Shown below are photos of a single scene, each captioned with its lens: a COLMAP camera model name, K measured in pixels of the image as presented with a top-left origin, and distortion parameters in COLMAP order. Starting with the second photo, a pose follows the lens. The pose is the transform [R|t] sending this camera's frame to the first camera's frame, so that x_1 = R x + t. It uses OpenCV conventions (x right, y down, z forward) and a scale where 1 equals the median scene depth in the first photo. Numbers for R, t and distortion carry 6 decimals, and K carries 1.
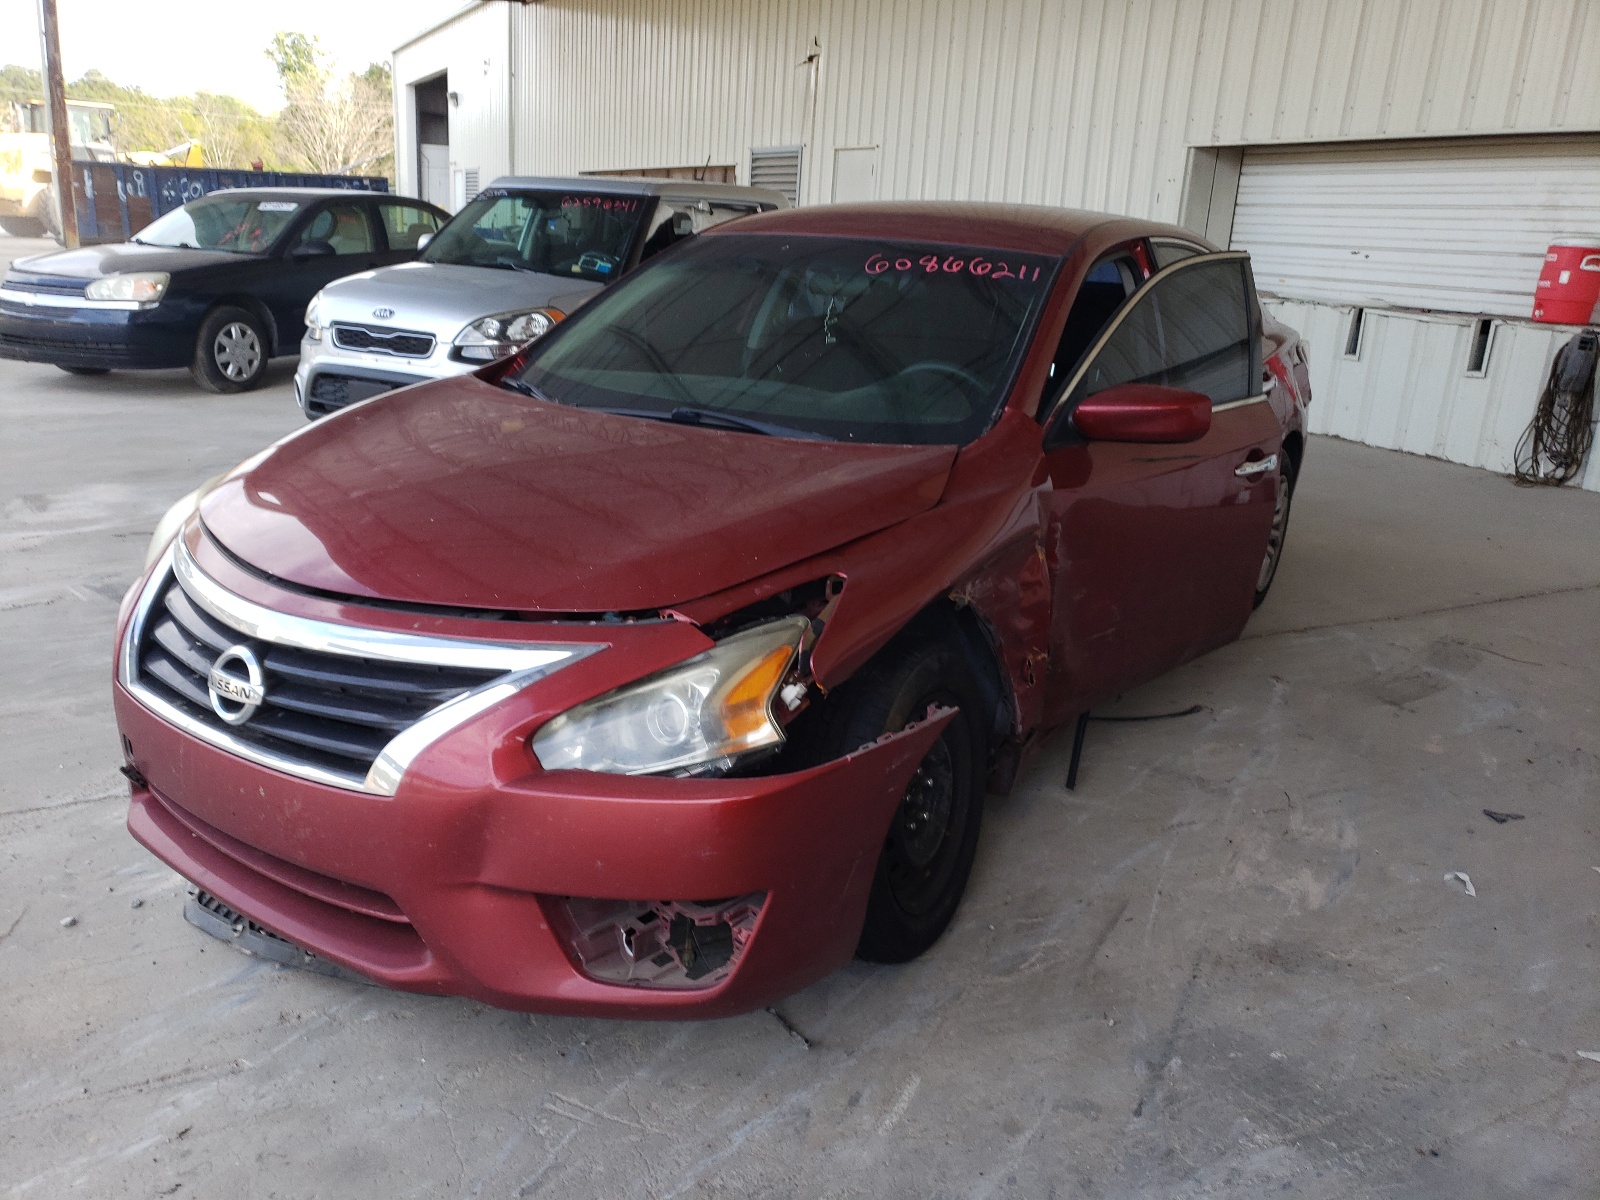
lens RADIAL K [[1251.1, 0, 790.3], [0, 1251.1, 608.2], [0, 0, 1]] dist [0.004532, 0.013187]
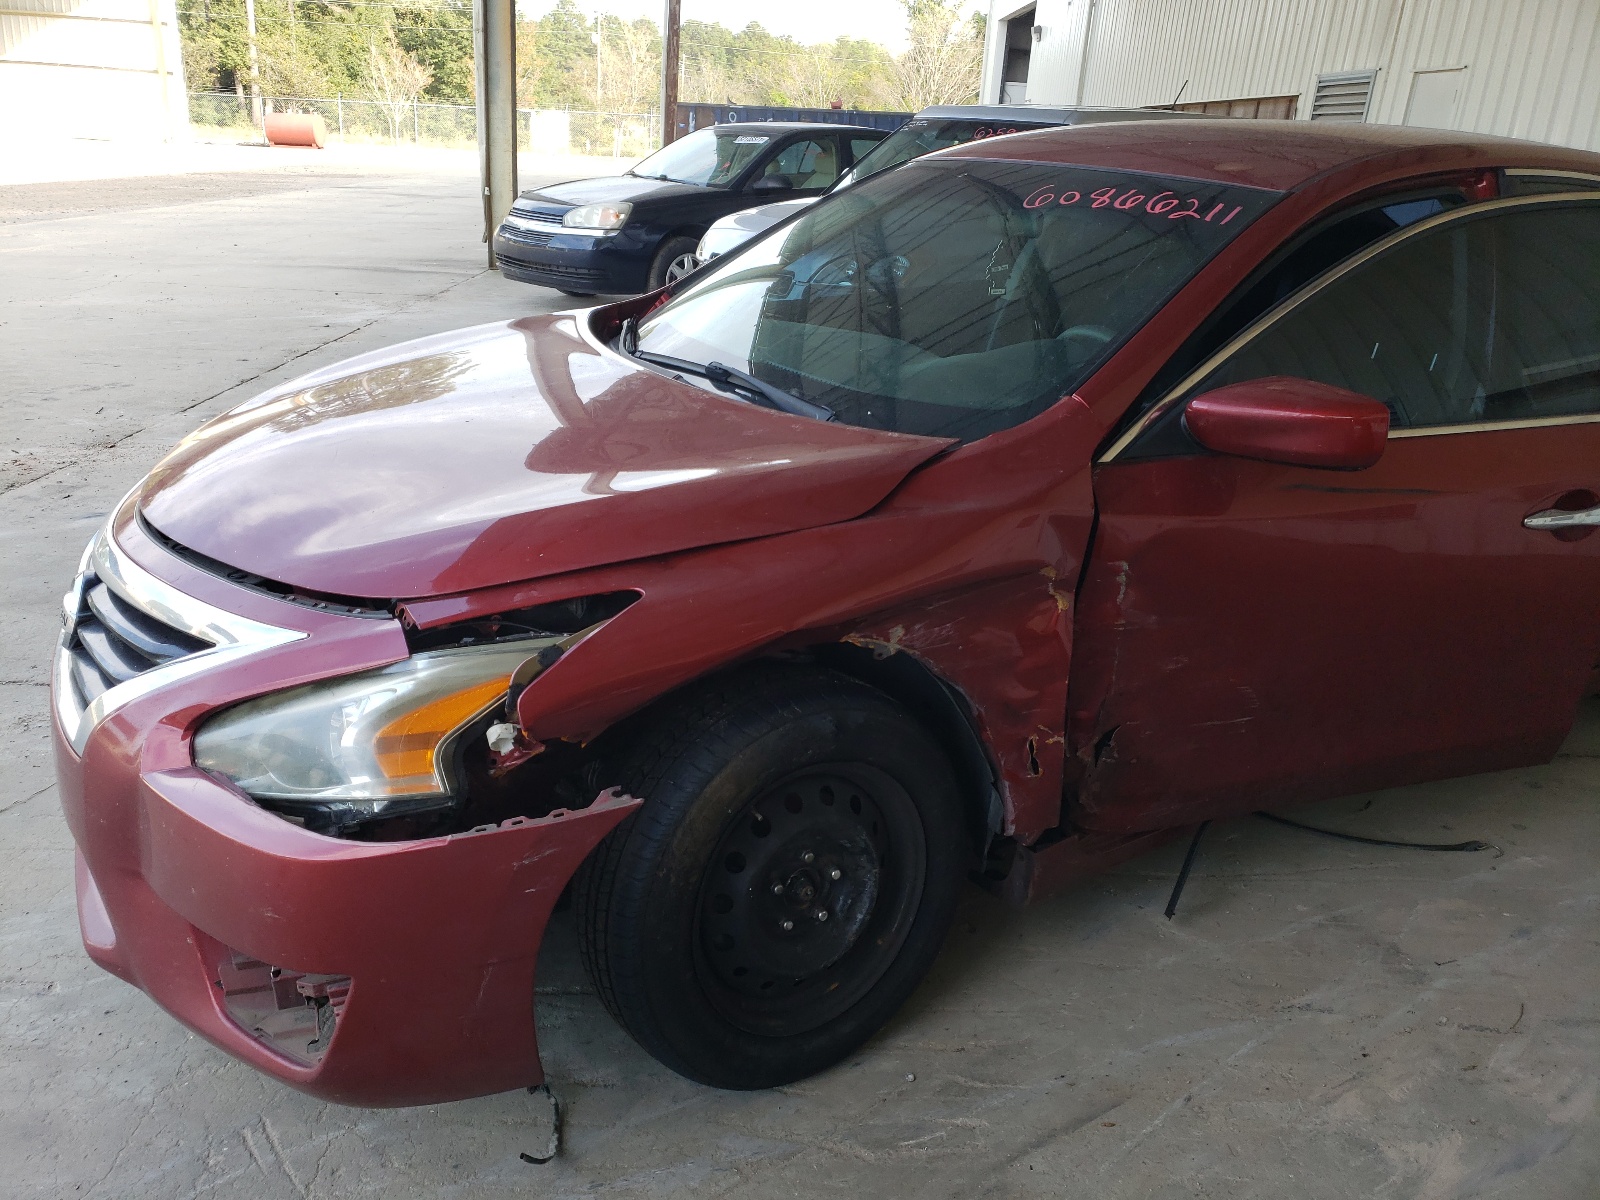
lens RADIAL K [[1251.1, 0, 790.3], [0, 1251.1, 608.2], [0, 0, 1]] dist [0.004532, 0.013187]
pose [[0.892439, 0.157950, -0.422617, 0.264985], [-0.140179, 0.987429, 0.073031, -0.050885], [0.428839, -0.005934, 0.903361, 0.200952]]
